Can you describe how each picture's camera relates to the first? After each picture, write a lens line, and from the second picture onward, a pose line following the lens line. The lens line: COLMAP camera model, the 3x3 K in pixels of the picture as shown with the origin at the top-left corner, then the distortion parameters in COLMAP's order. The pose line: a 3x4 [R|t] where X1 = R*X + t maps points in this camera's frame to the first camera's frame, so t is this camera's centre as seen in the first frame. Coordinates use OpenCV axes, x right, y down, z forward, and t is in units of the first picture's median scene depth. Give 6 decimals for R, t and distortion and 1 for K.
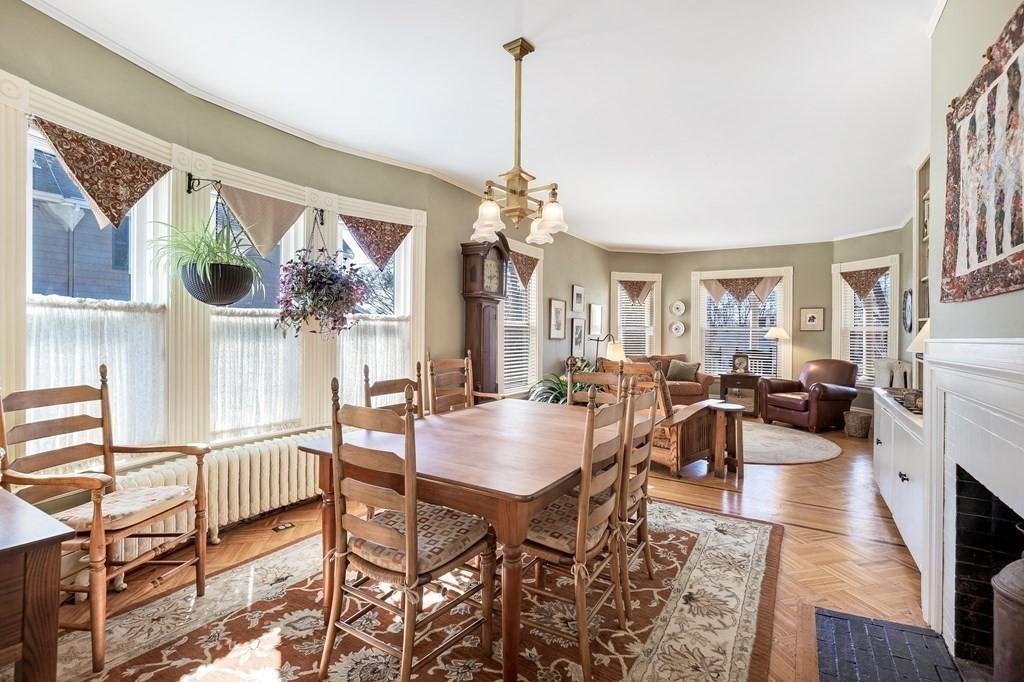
lens RADIAL K [[471.8, 0, 510.2], [0, 471.8, 332.8], [0, 0, 1]] dist [0.003447, 0.000217]
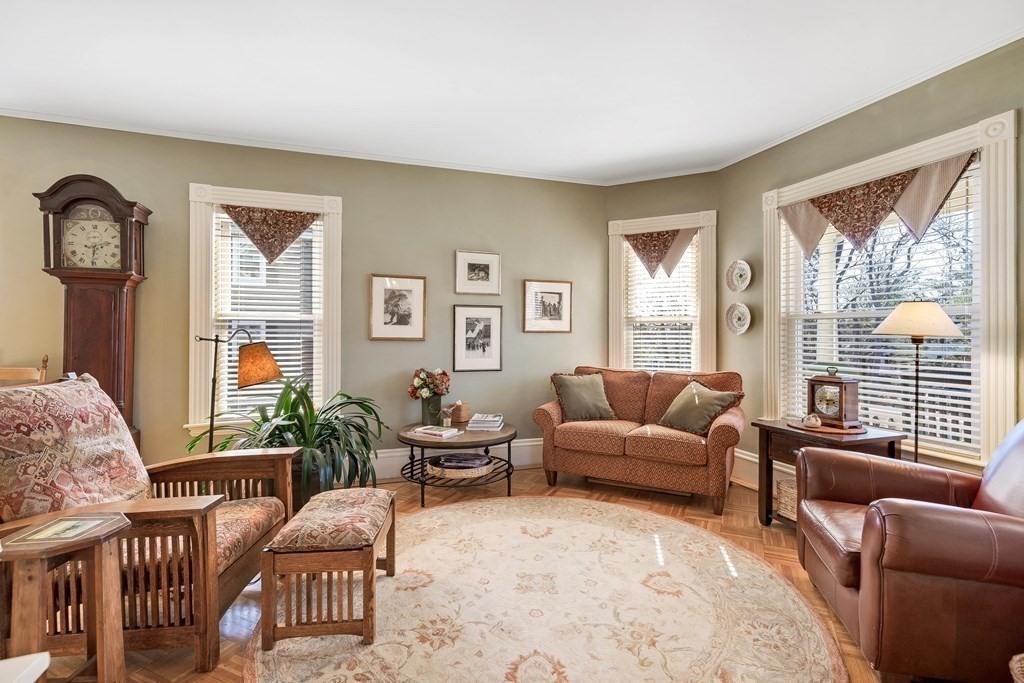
lens RADIAL K [[476.7, 0, 516.3], [0, 476.7, 341.5], [0, 0, 1]] dist [0.007515, 0.000484]
pose [[0.777857, 0.000475, -0.628441, 0.306109], [0.006553, 0.999939, 0.008868, 0.005527], [0.628407, -0.011016, 0.777807, 0.303660]]
